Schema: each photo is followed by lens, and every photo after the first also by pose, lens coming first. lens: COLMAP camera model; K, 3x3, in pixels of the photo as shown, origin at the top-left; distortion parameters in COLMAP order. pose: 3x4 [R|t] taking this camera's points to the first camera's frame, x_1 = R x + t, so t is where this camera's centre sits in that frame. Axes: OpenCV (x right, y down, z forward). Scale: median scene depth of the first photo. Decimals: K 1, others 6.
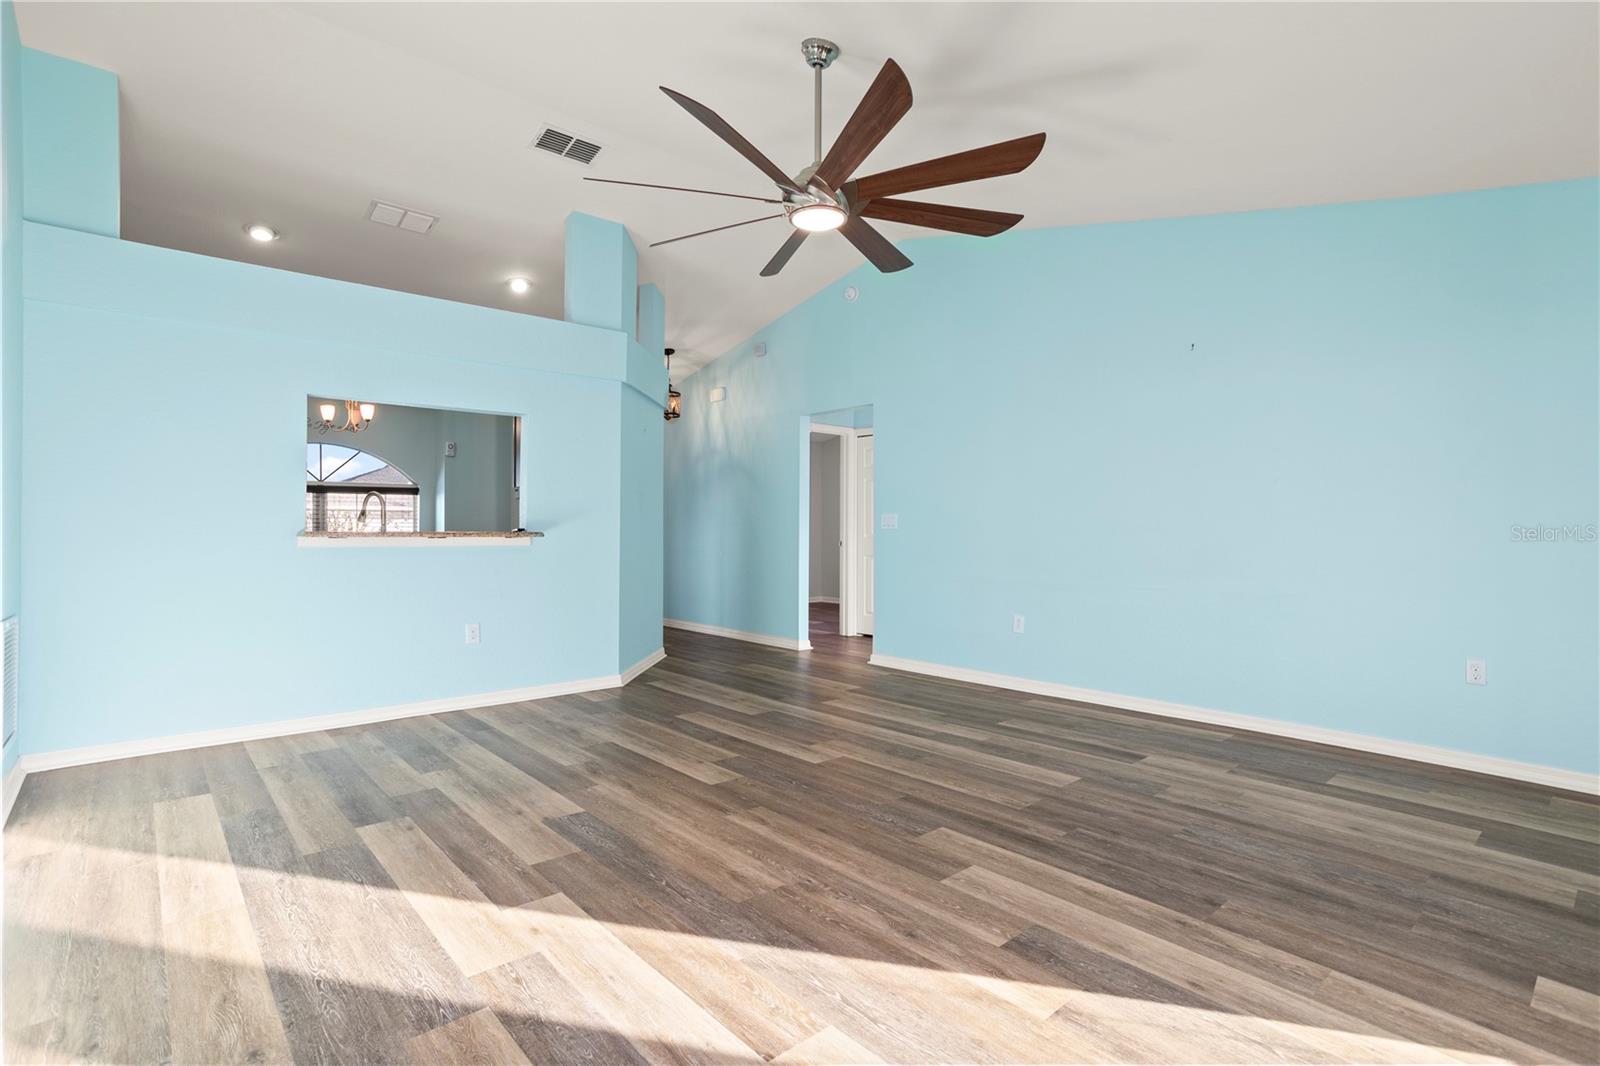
lens RADIAL K [[775.2, 0, 804.4], [0, 775.2, 525.3], [0, 0, 1]] dist [-0.053566, 0.031324]
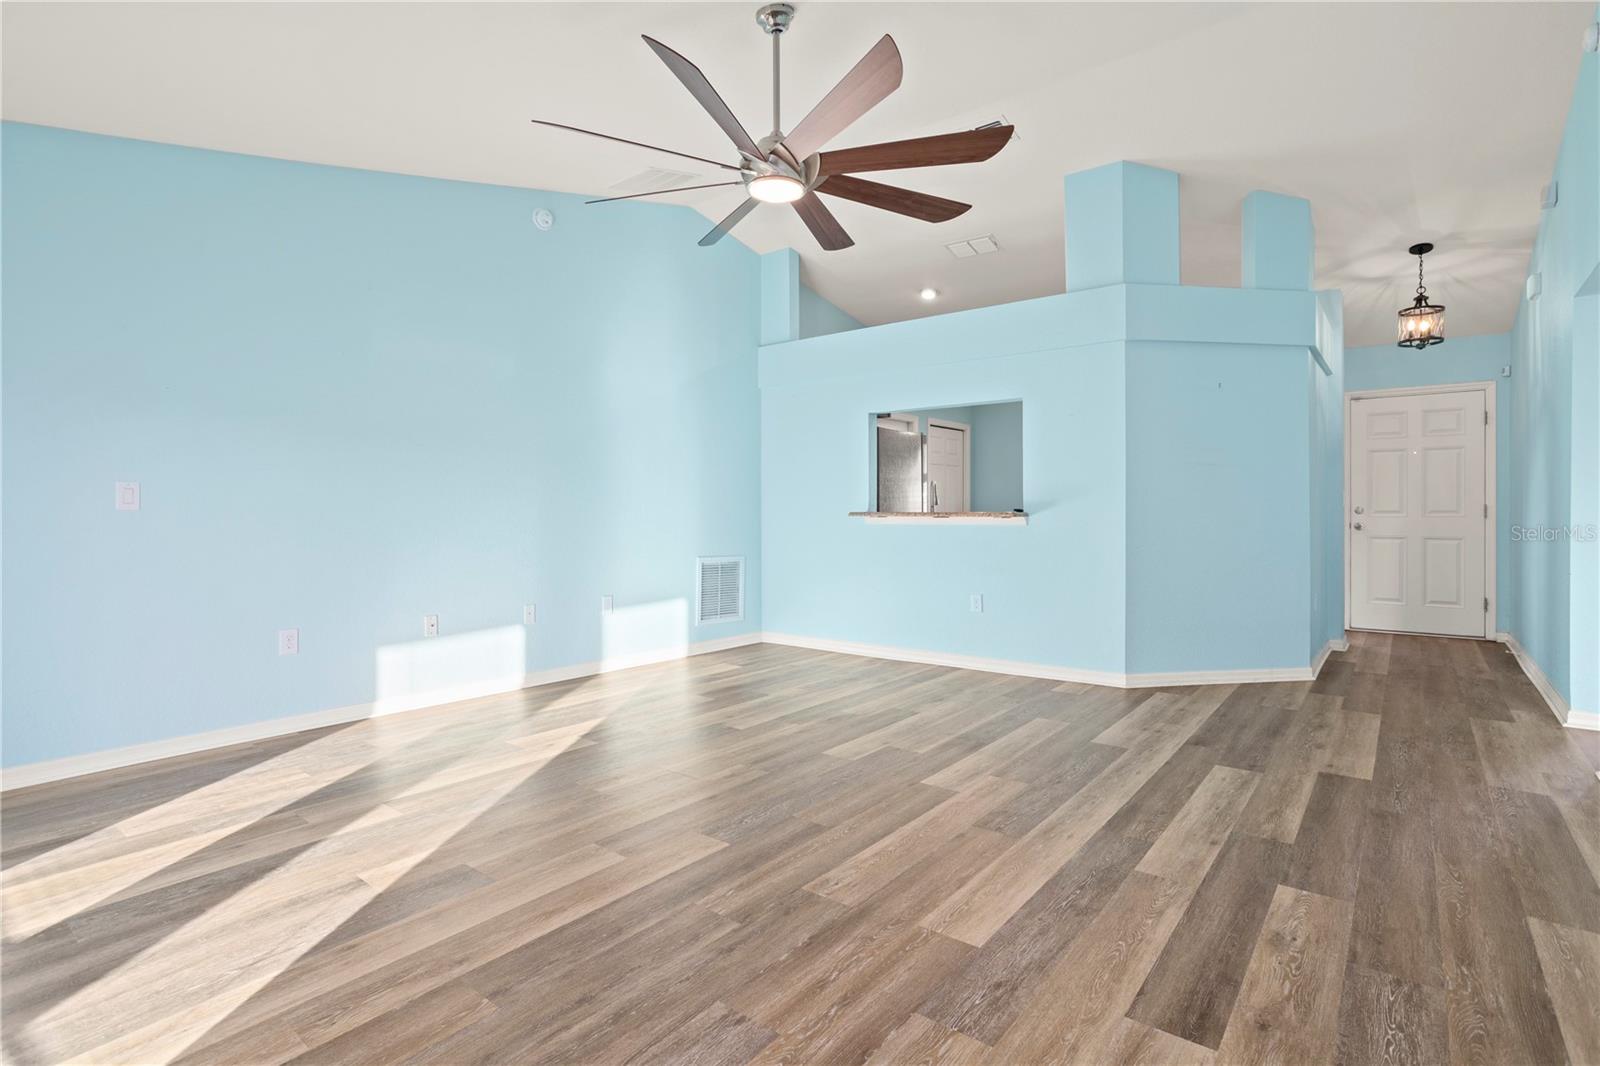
lens RADIAL K [[775.2, 0, 804.4], [0, 775.2, 525.3], [0, 0, 1]] dist [-0.053566, 0.031324]
pose [[0.172241, 0.013106, -0.984968, 0.964227], [0.012556, 0.999801, 0.015499, 0.009836], [0.984975, -0.015037, 0.172042, 0.847483]]
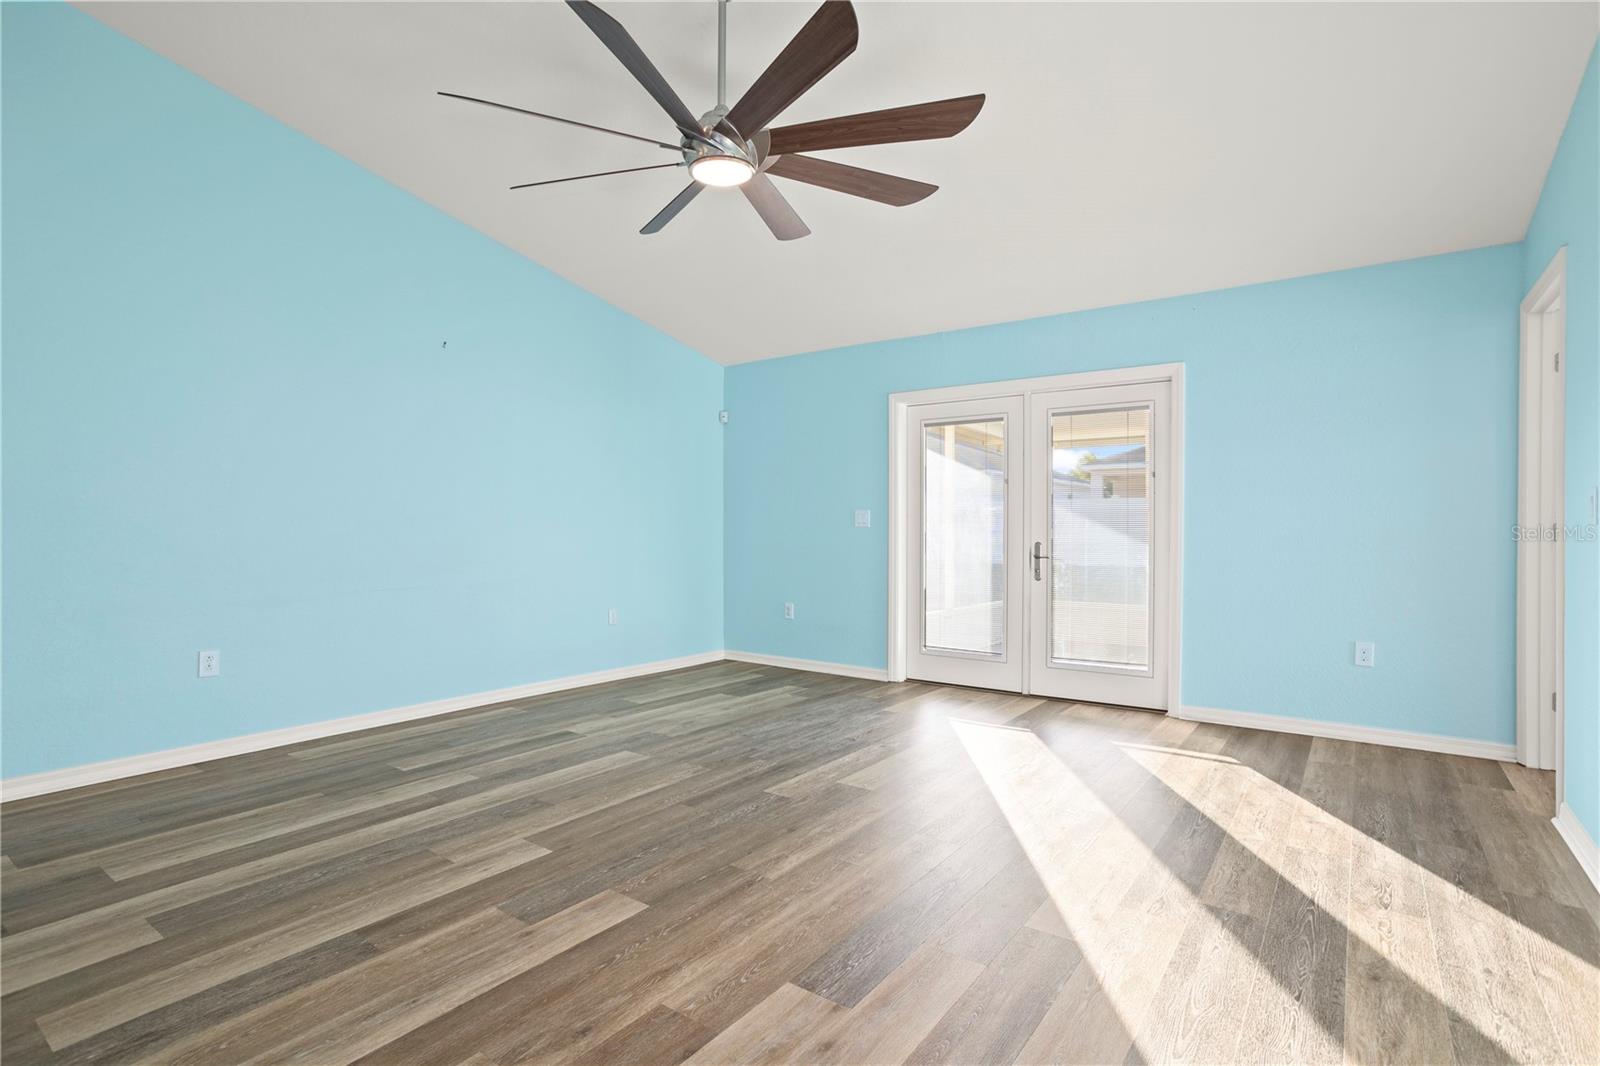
lens RADIAL K [[775.2, 0, 804.4], [0, 775.2, 525.3], [0, 0, 1]] dist [-0.053566, 0.031324]
pose [[-0.213091, 0.000735, 0.977032, -0.853060], [-0.008884, 0.999957, -0.002690, 0.003410], [-0.976992, -0.009253, -0.213075, 1.072891]]
